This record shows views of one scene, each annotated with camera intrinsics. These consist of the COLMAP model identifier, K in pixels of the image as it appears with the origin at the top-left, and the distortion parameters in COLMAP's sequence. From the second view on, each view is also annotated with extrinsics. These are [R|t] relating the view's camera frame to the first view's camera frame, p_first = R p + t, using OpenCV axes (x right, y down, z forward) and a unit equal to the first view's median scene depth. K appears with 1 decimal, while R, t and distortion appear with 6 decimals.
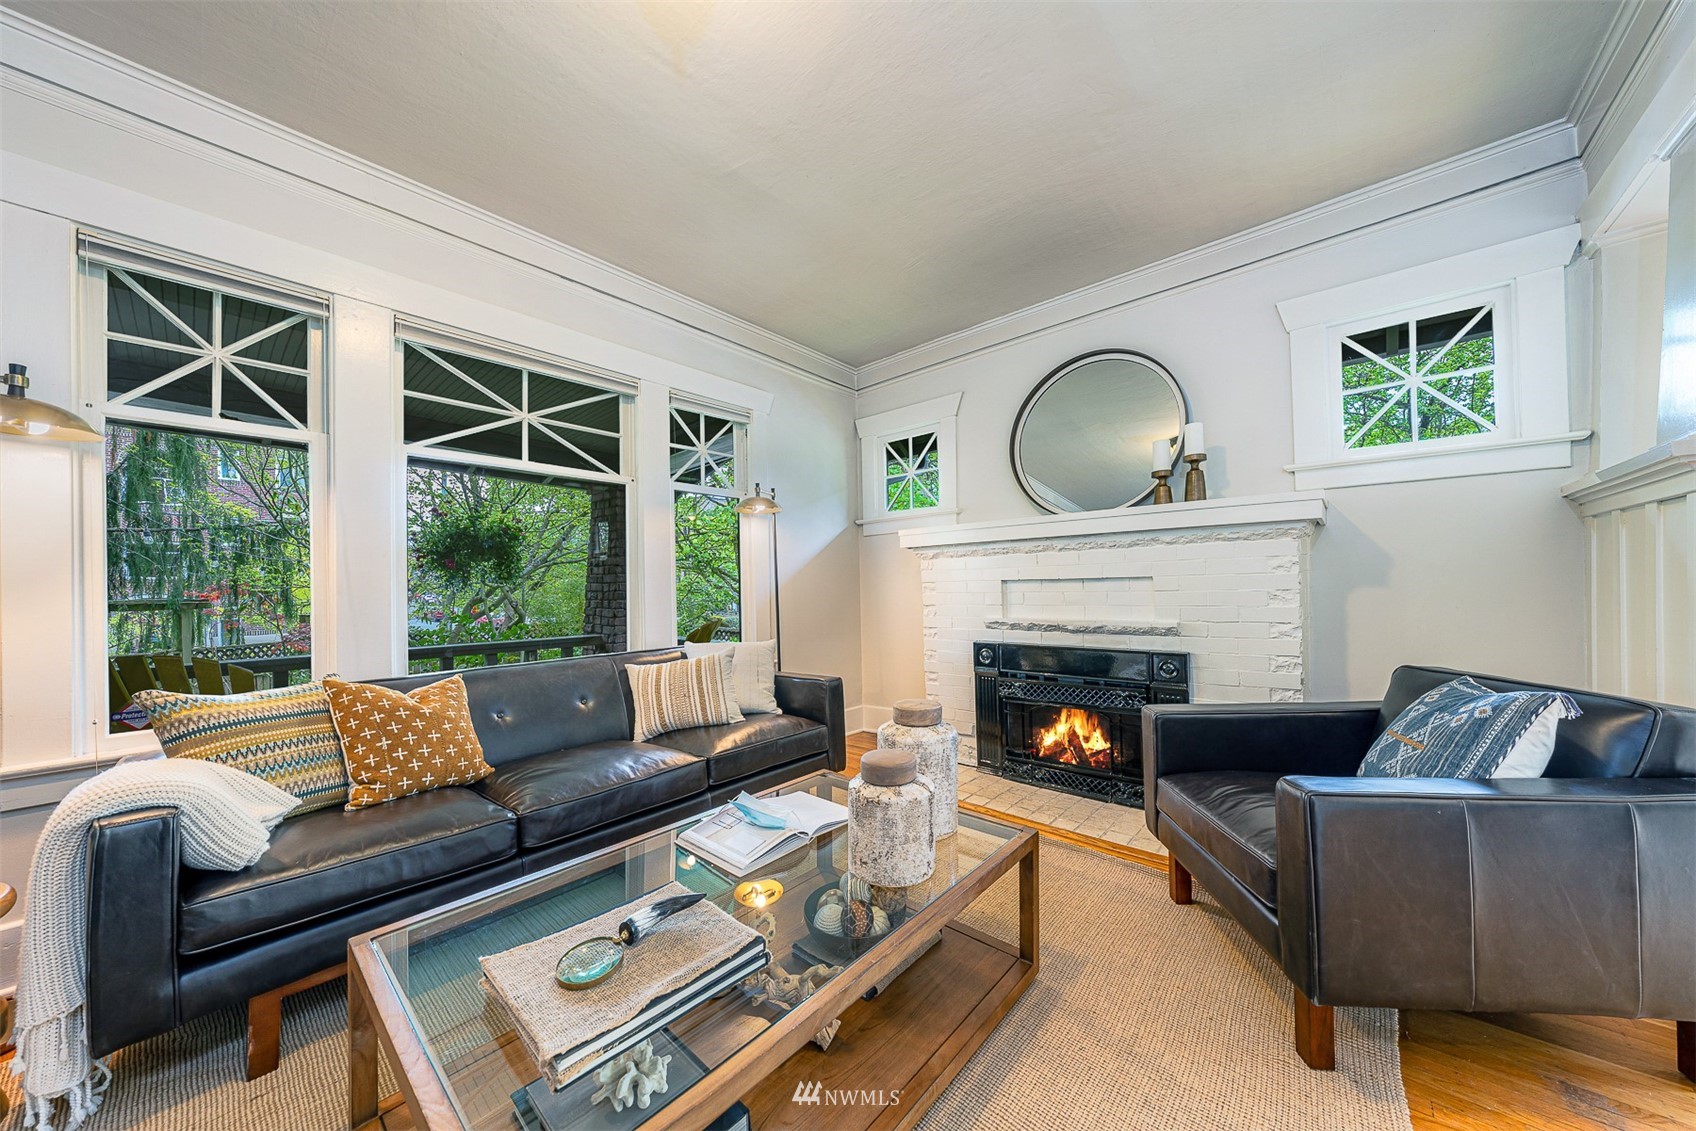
lens RADIAL K [[597.0, 0, 852.8], [0, 597.0, 571.5], [0, 0, 1]] dist [-0.001298, -0.000115]
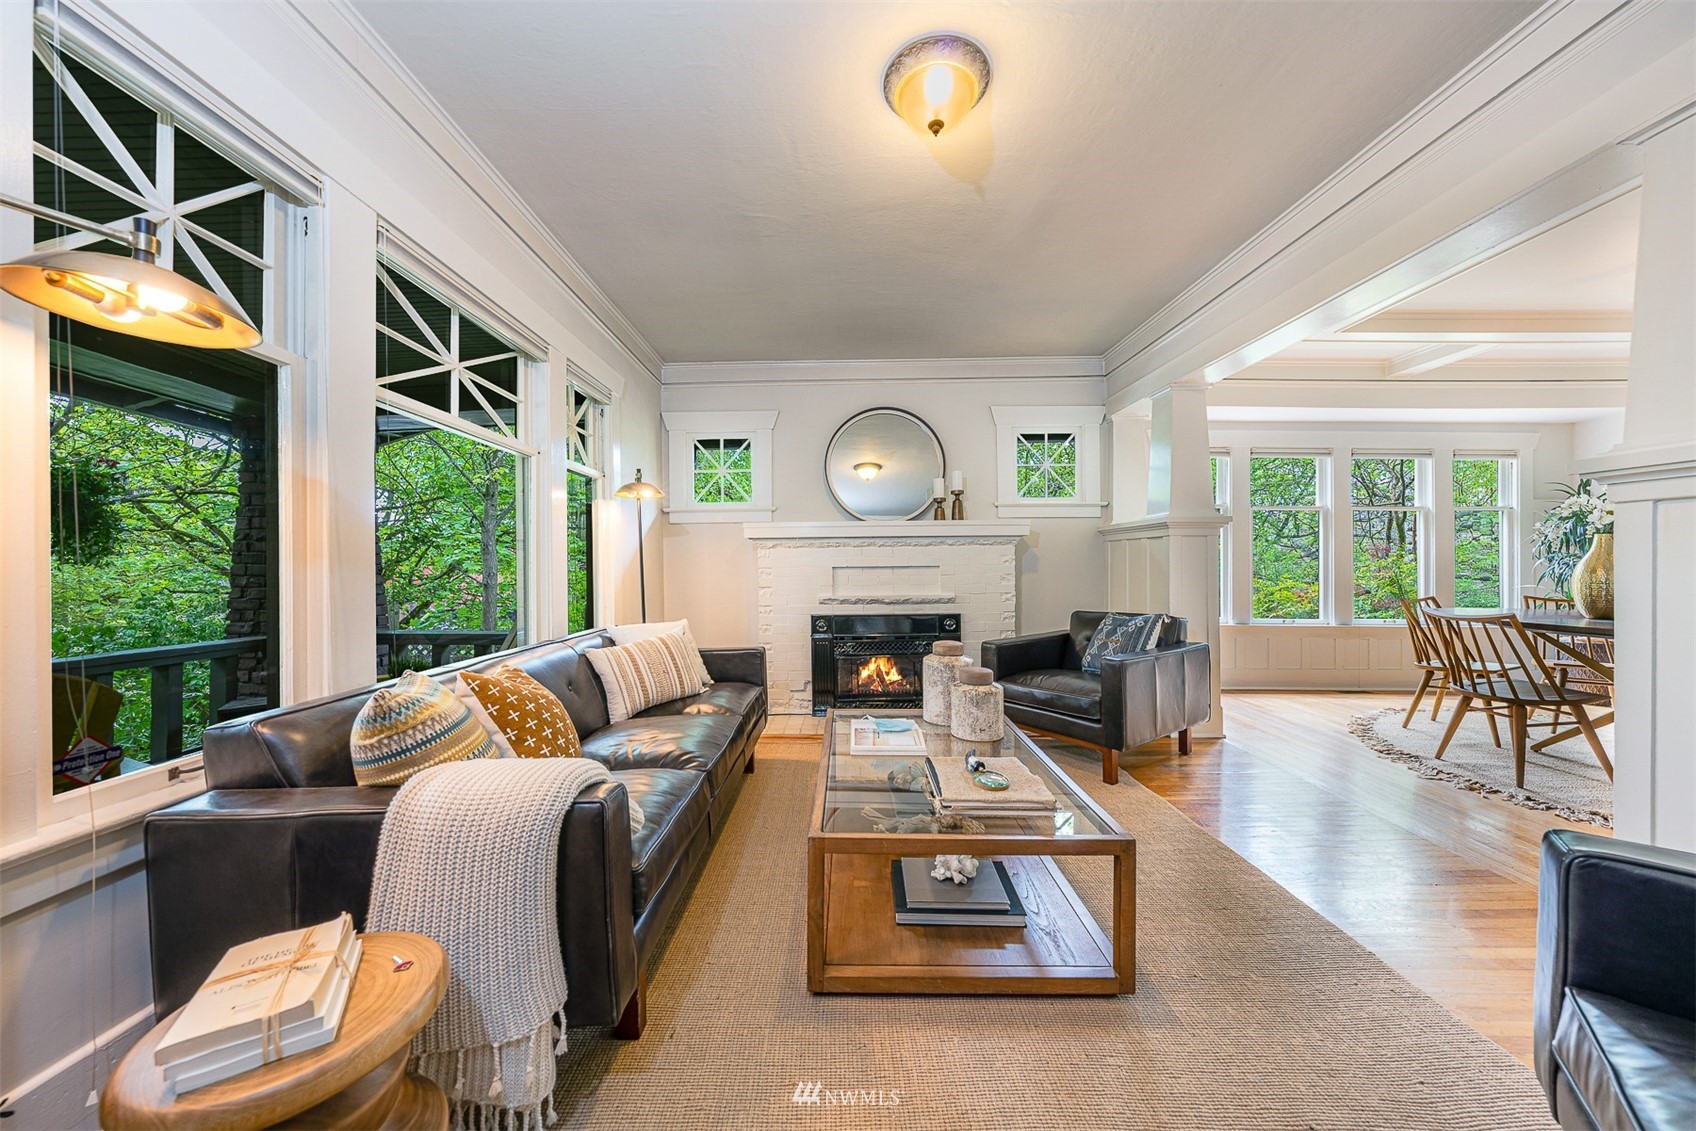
lens RADIAL K [[597.0, 0, 852.8], [0, 597.0, 571.5], [0, 0, 1]] dist [-0.001298, -0.000115]
pose [[0.743052, 0.008655, 0.669178, -0.691321], [-0.021117, 0.999722, 0.010517, 0.011245], [-0.668900, -0.021946, 0.743028, -0.004765]]
